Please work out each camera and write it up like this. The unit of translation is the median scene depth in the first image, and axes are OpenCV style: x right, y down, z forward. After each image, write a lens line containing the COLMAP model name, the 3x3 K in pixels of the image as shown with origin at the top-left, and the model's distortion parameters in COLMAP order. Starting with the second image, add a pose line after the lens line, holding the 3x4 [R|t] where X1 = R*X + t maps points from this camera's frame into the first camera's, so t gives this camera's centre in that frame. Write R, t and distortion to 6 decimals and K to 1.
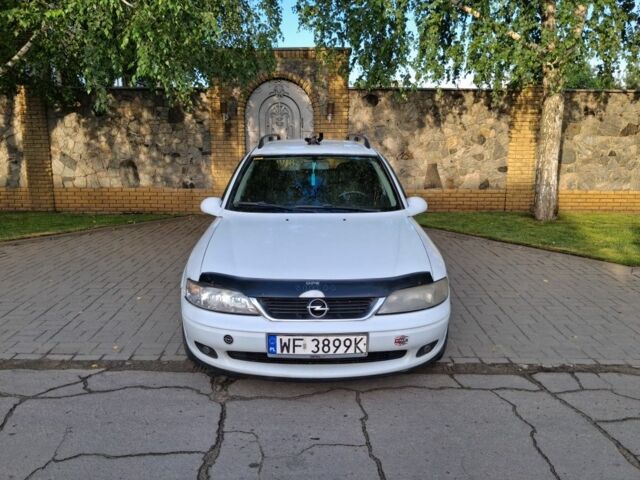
lens RADIAL K [[497.0, 0, 315.3], [0, 497.0, 240.2], [0, 0, 1]] dist [-0.004294, -0.039255]
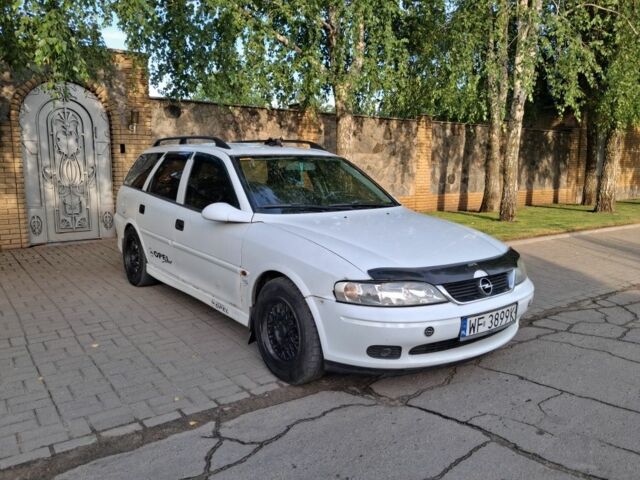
lens RADIAL K [[497.0, 0, 315.4], [0, 497.0, 243.6], [0, 0, 1]] dist [-0.004294, -0.039255]
pose [[0.807487, -0.087603, 0.583344, -0.246969], [0.111027, 0.993807, -0.004444, 0.002690], [-0.579342, 0.068356, 0.812213, 0.092399]]
